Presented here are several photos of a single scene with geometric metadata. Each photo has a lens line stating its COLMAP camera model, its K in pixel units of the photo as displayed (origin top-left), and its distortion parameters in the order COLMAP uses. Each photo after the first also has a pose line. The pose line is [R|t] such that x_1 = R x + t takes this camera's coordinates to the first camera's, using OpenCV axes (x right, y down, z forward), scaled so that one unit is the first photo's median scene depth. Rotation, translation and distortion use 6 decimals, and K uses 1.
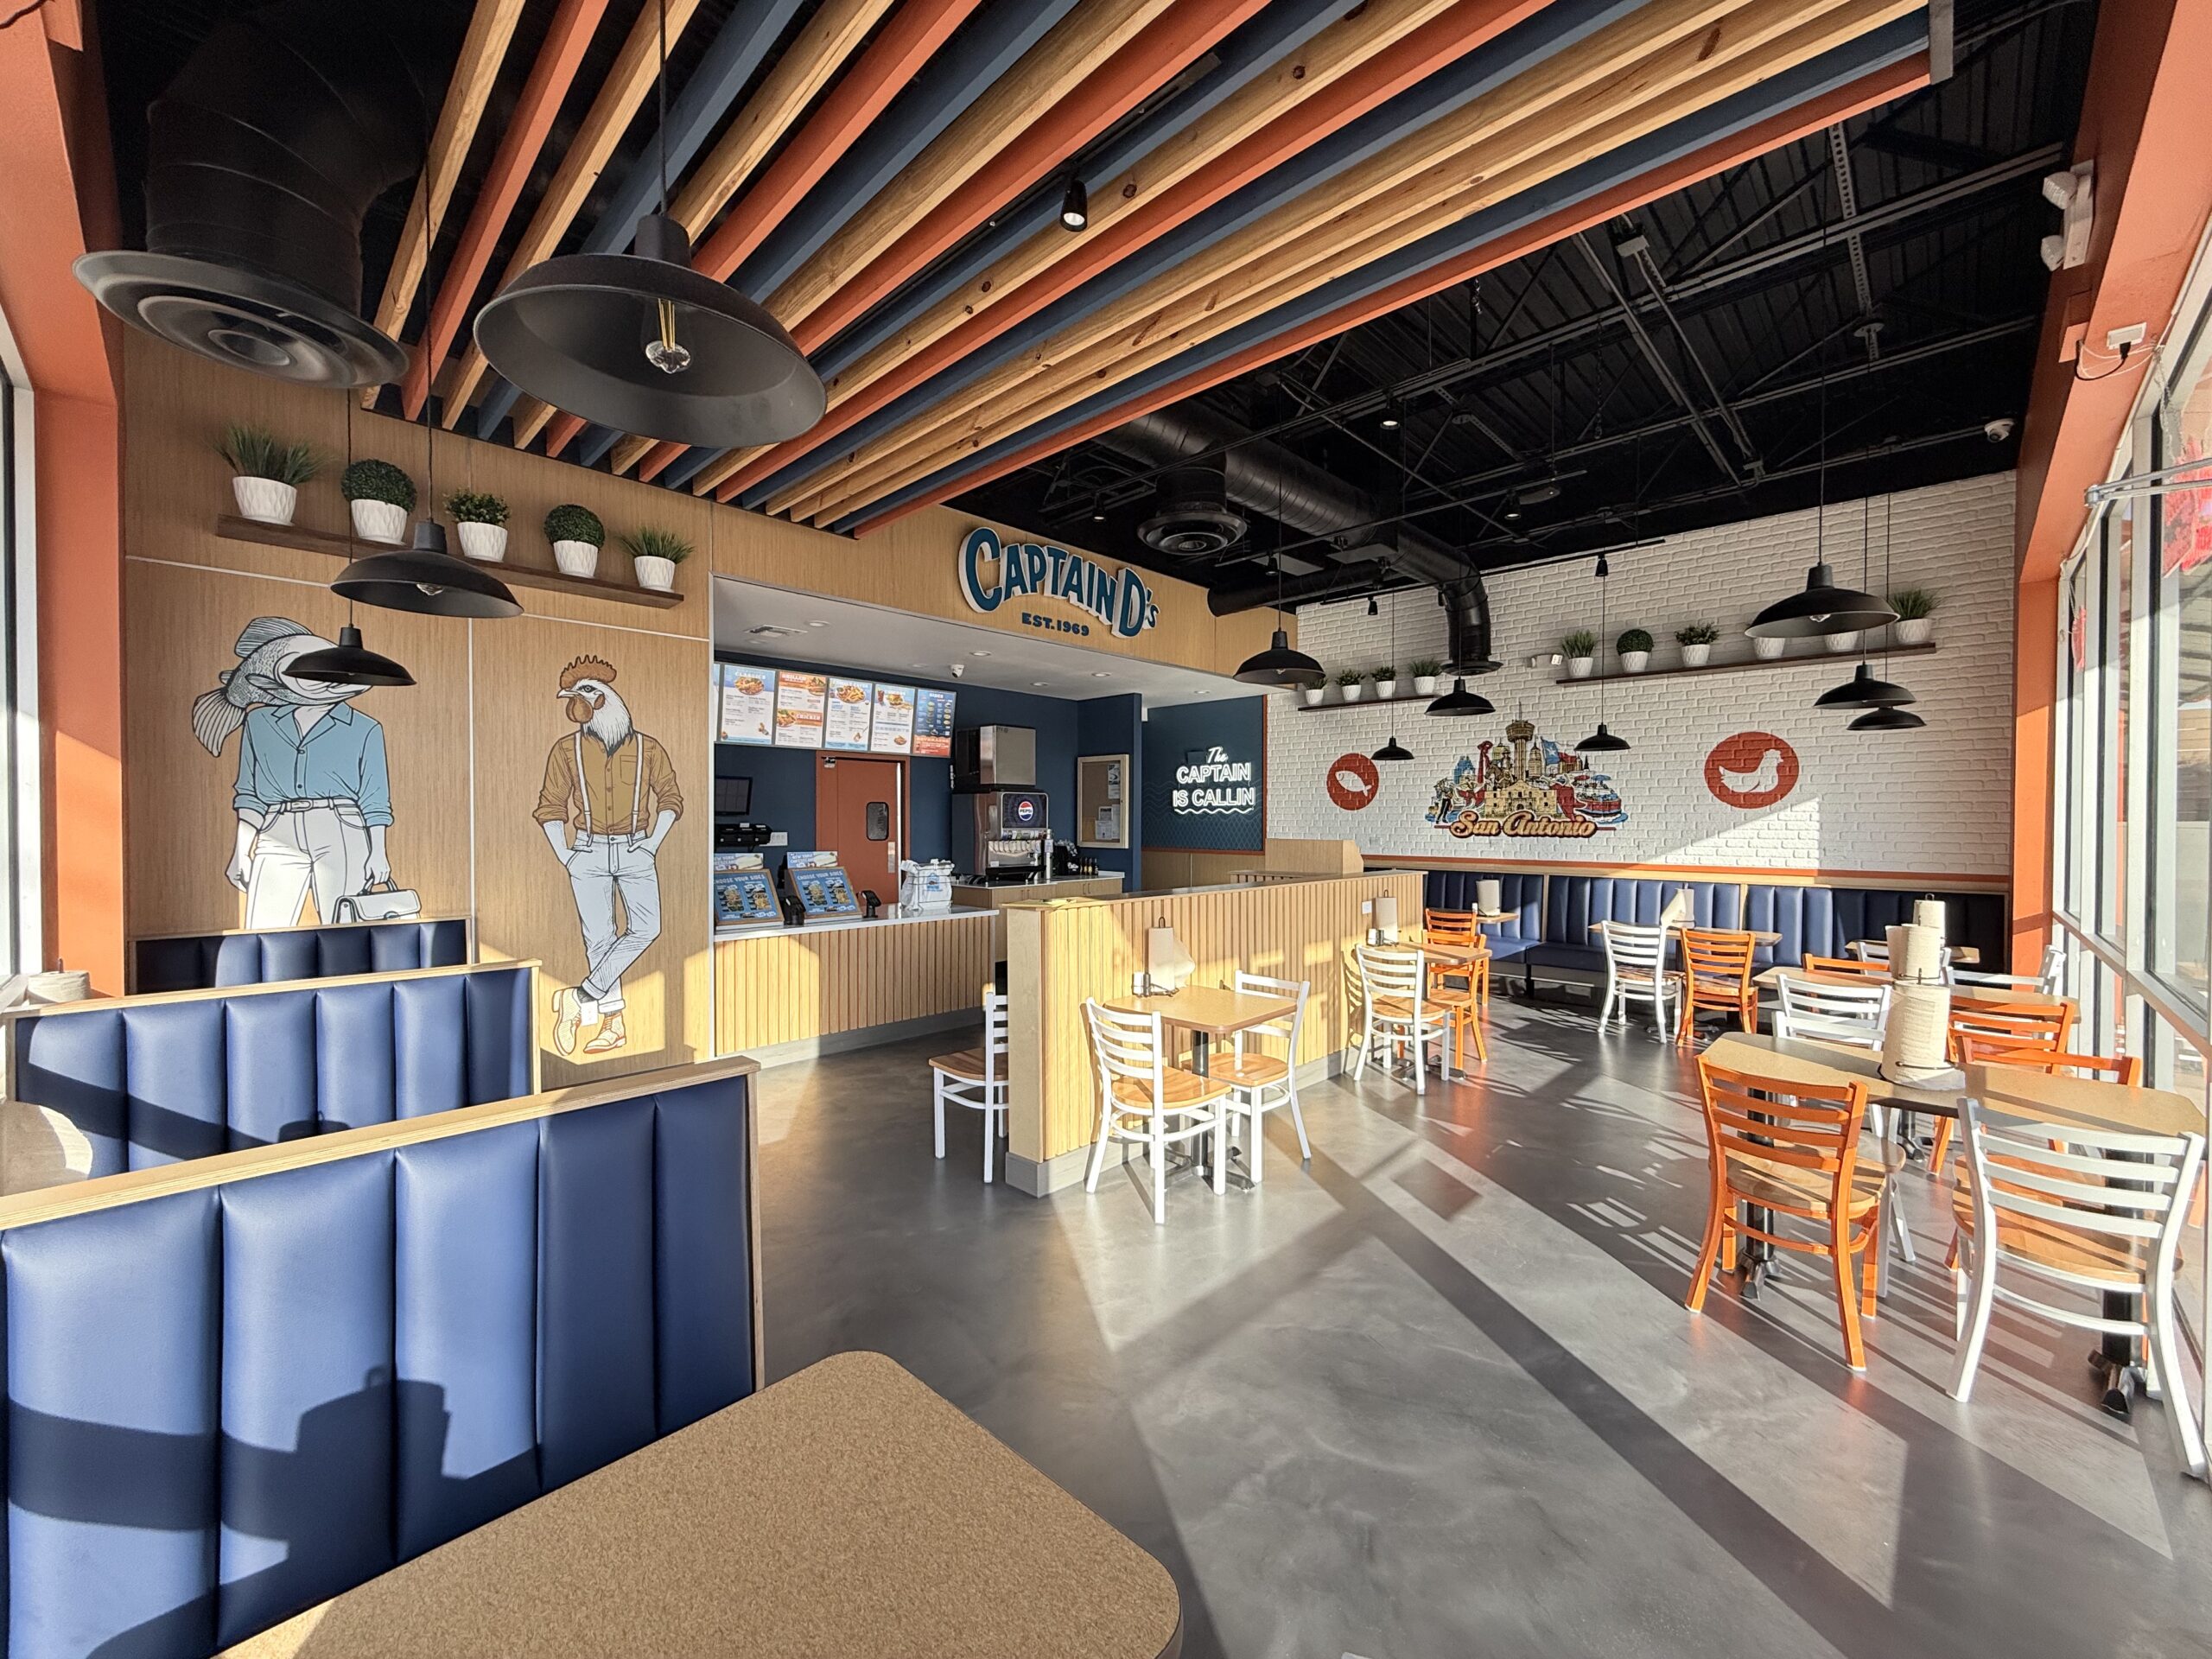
lens RADIAL K [[880.9, 0, 1101.9], [0, 880.9, 831.4], [0, 0, 1]] dist [0.000626, -0.000084]
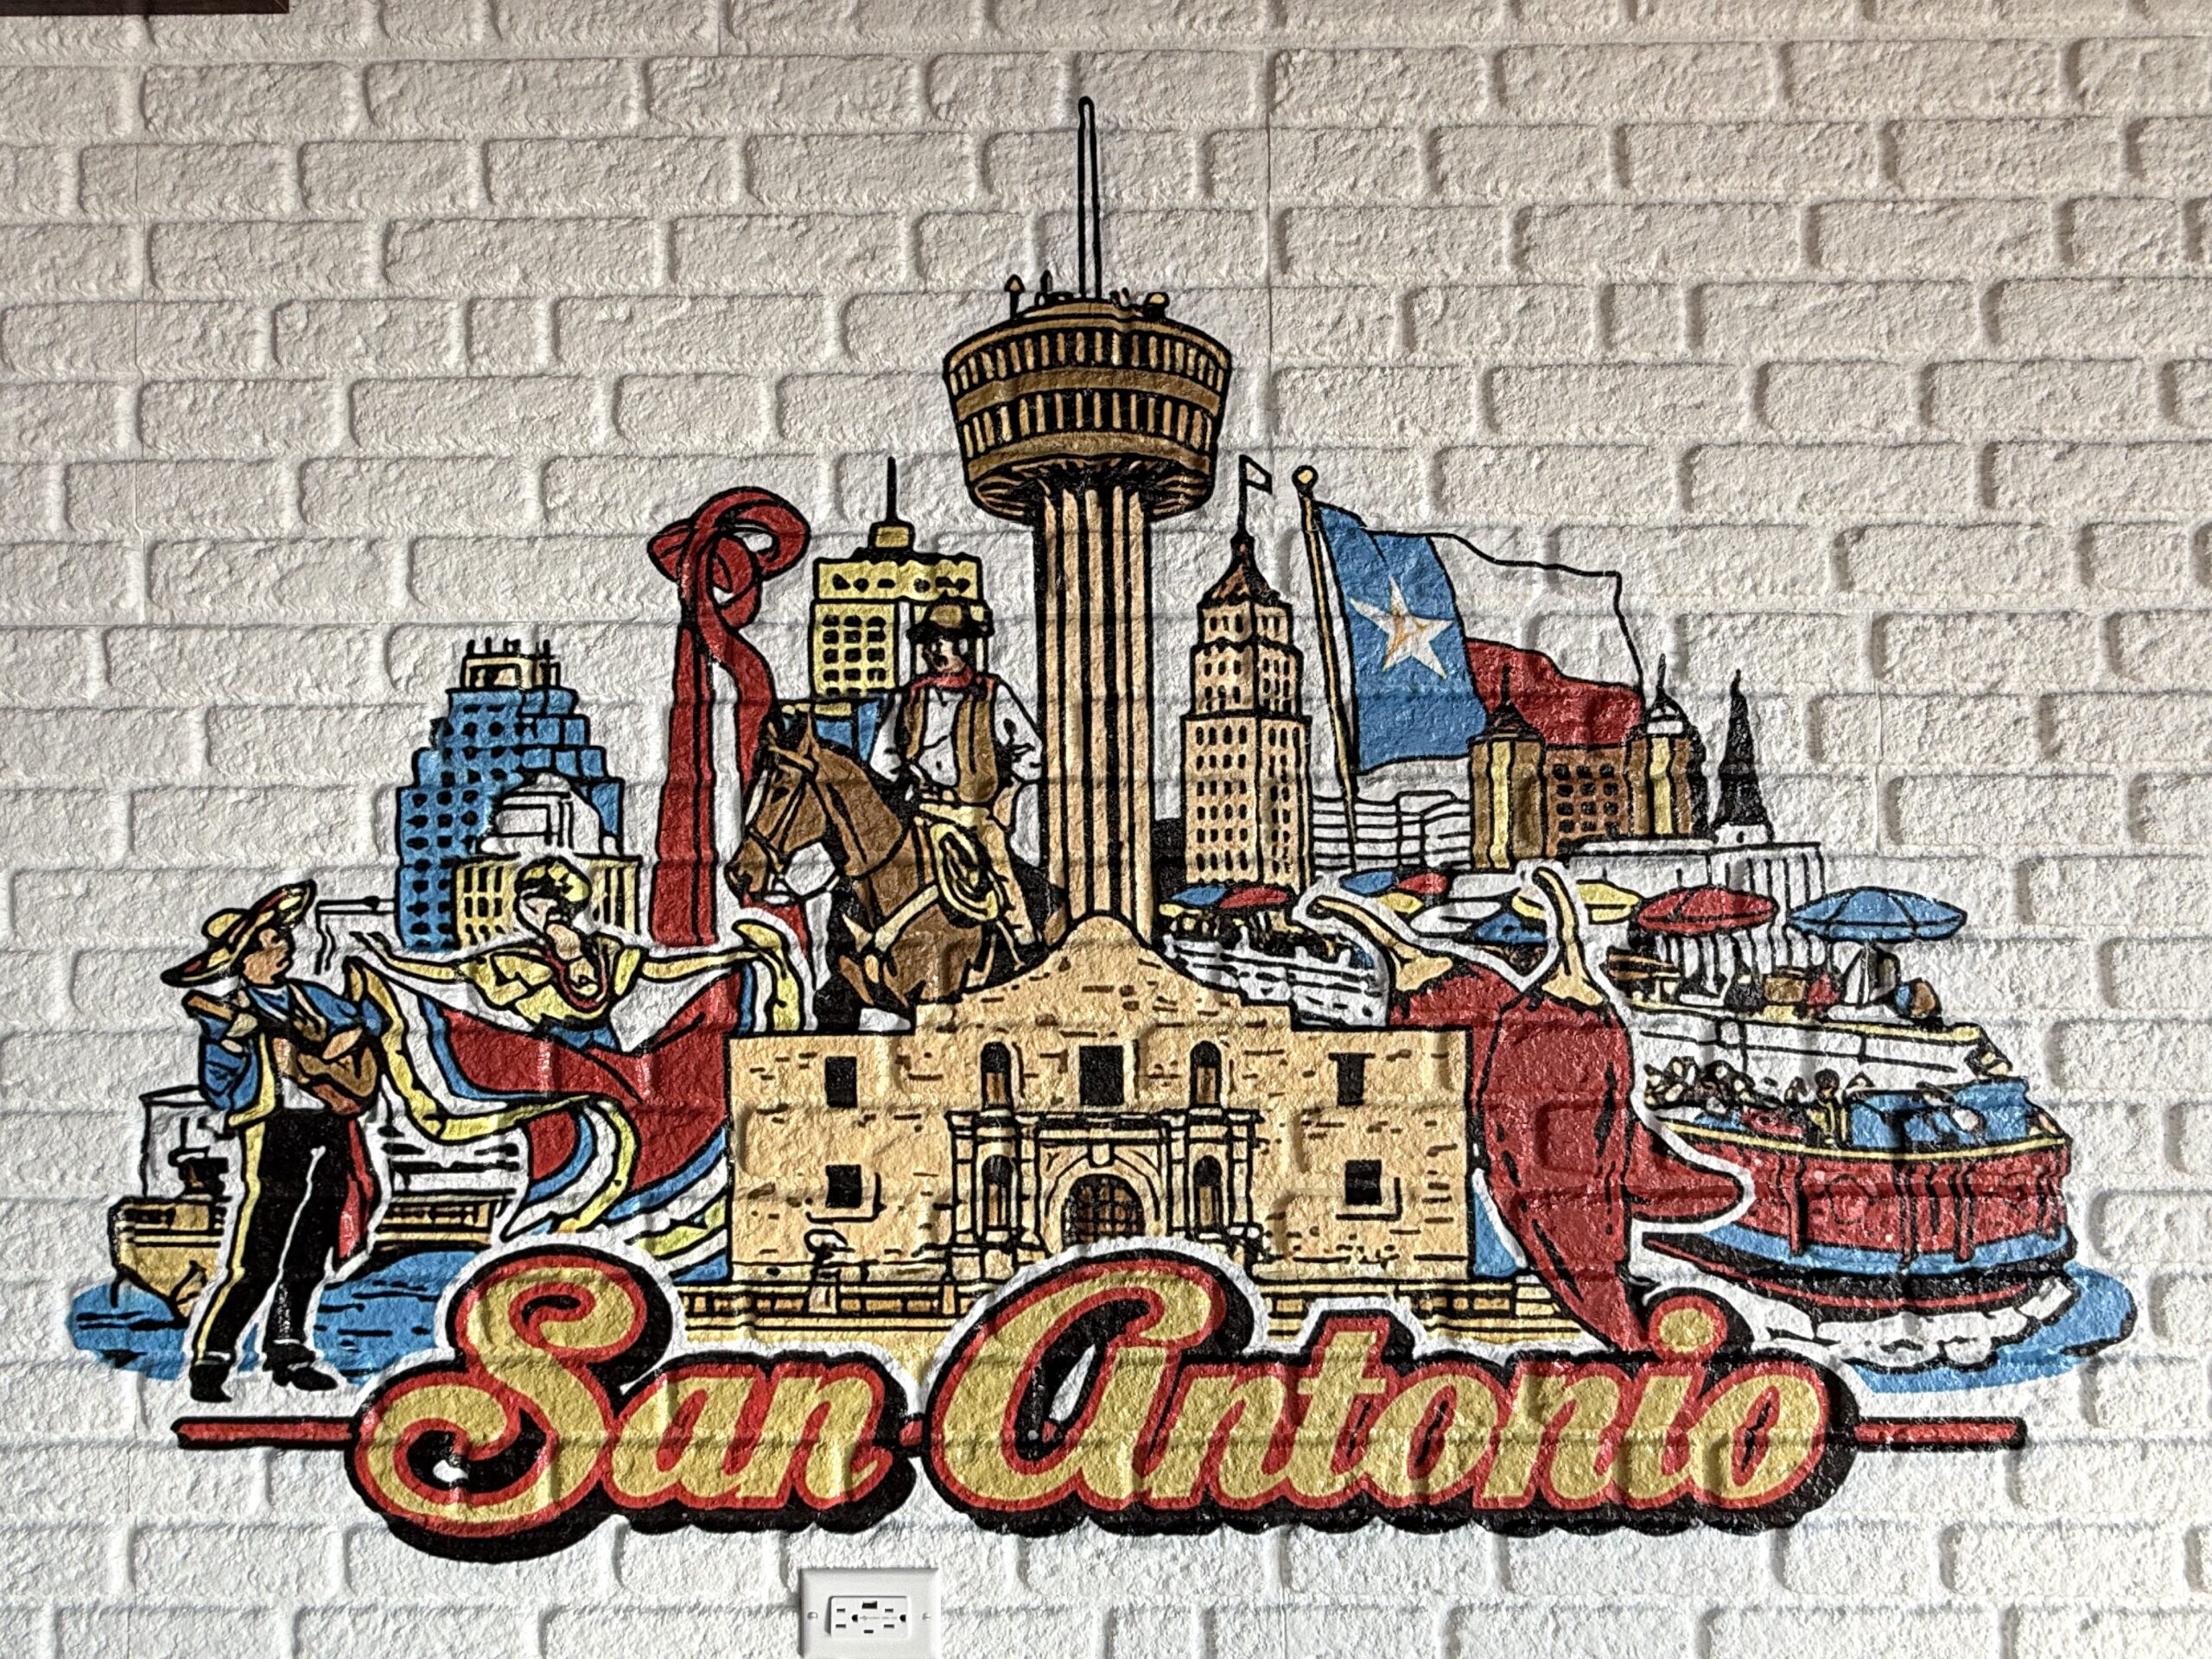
lens RADIAL K [[1296.9, 0, 1106.2], [0, 1296.9, 838.4], [0, 0, 1]] dist [-0.000311, -0.000942]
pose [[0.726145, 0.002255, 0.687538, 0.416912], [0.018593, 0.999564, -0.022916, -0.069921], [-0.687291, 0.029424, 0.725786, 0.984975]]
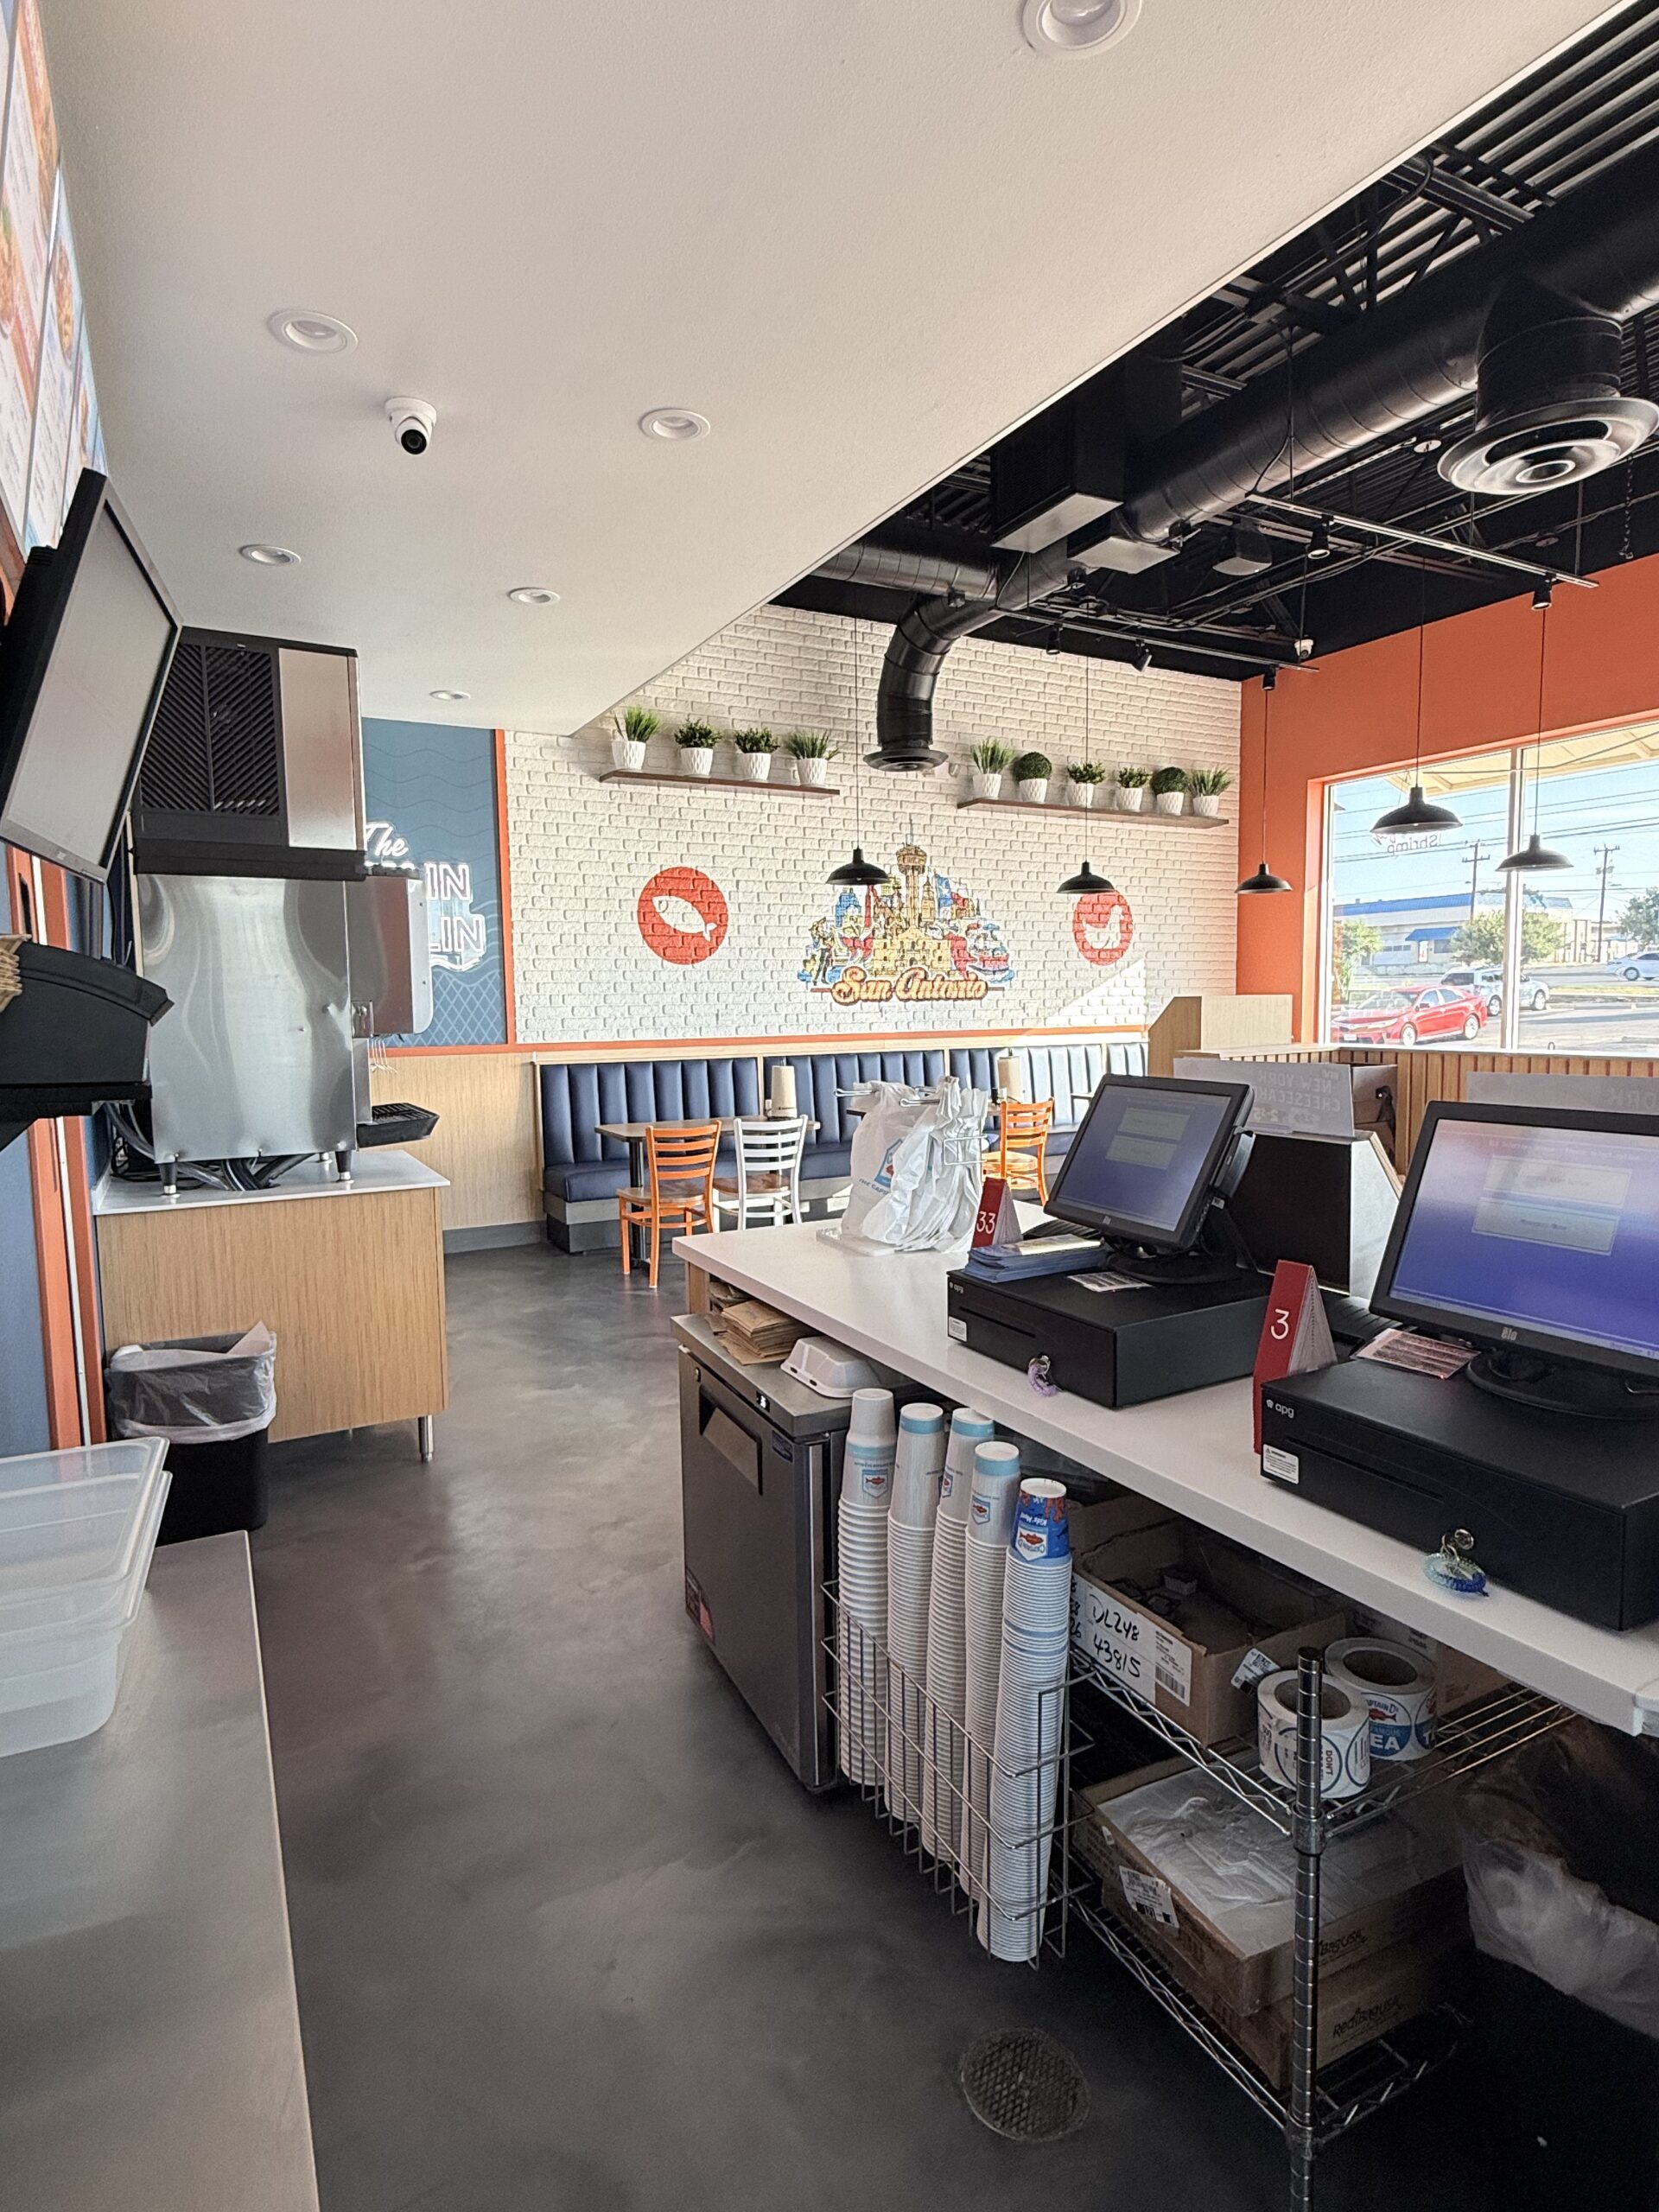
lens RADIAL K [[1174.6, 0, 830.6], [0, 1174.6, 1102.0], [0, 0, 1]] dist [0.004117, -0.000715]
pose [[0.292731, -0.092277, 0.951732, -0.558440], [0.027696, 0.995733, 0.088024, 0.001601], [-0.955794, 0.000591, 0.294037, 0.847034]]
